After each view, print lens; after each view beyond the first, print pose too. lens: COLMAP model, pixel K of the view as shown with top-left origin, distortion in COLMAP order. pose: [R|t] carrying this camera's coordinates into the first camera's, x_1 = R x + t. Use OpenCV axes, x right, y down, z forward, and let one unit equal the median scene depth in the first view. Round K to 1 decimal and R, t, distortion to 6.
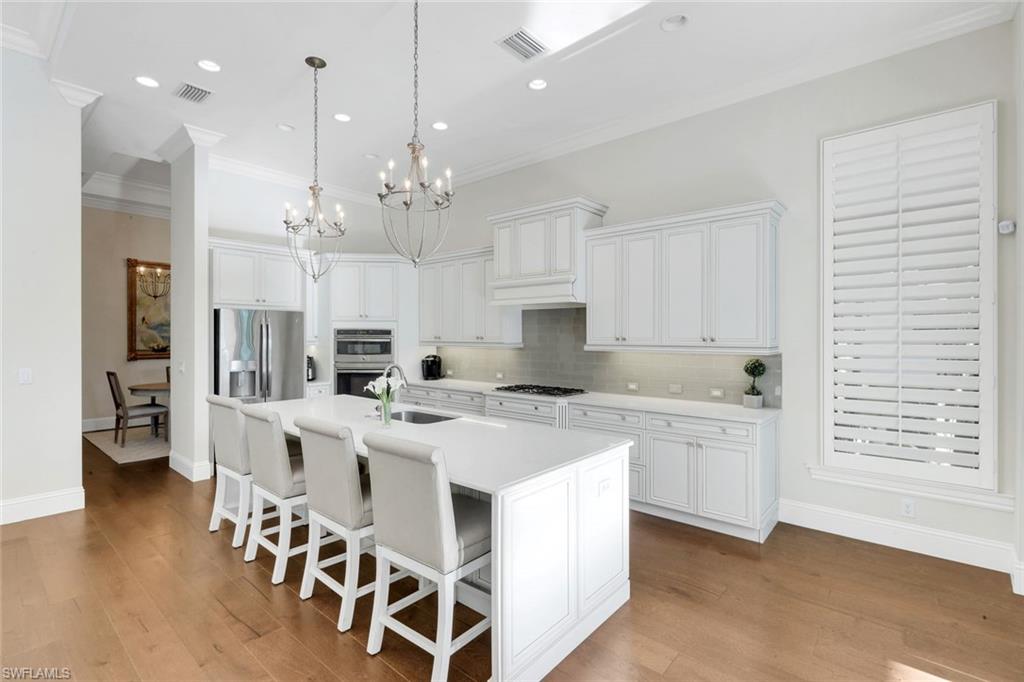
lens RADIAL K [[466.2, 0, 512.0], [0, 466.2, 341.0], [0, 0, 1]] dist [-0.000015, 0.000106]
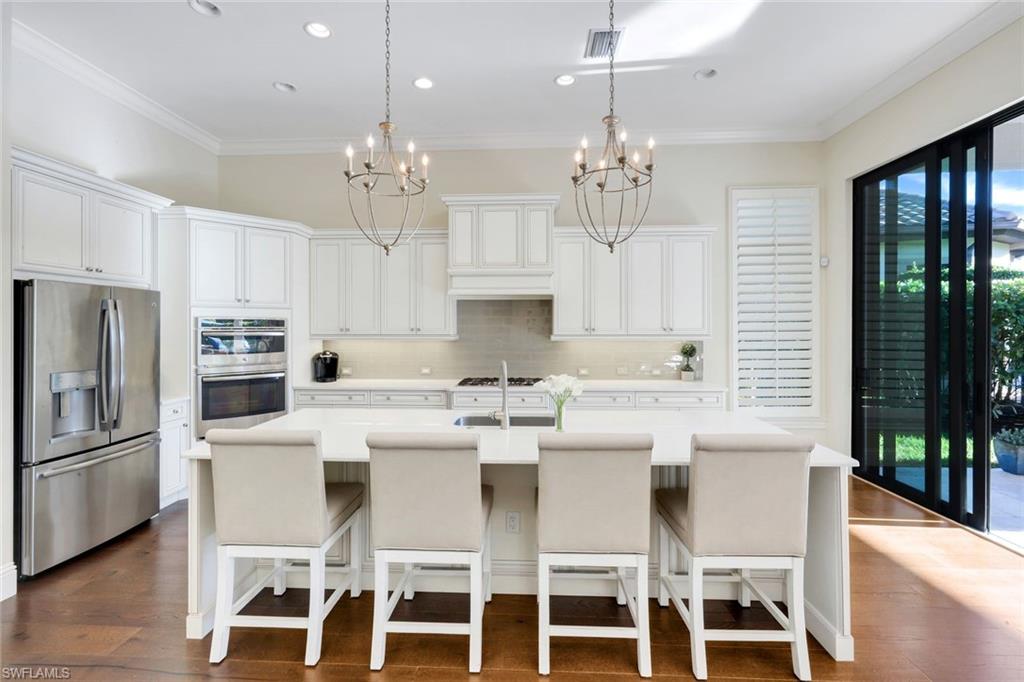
lens RADIAL K [[478.6, 0, 510.7], [0, 478.6, 327.4], [0, 0, 1]] dist [0.001792, 0.000266]
pose [[0.788422, -0.006632, 0.615099, -0.529995], [0.010076, 0.999947, -0.002133, -0.007370], [-0.615052, 0.007879, 0.788447, 0.186592]]
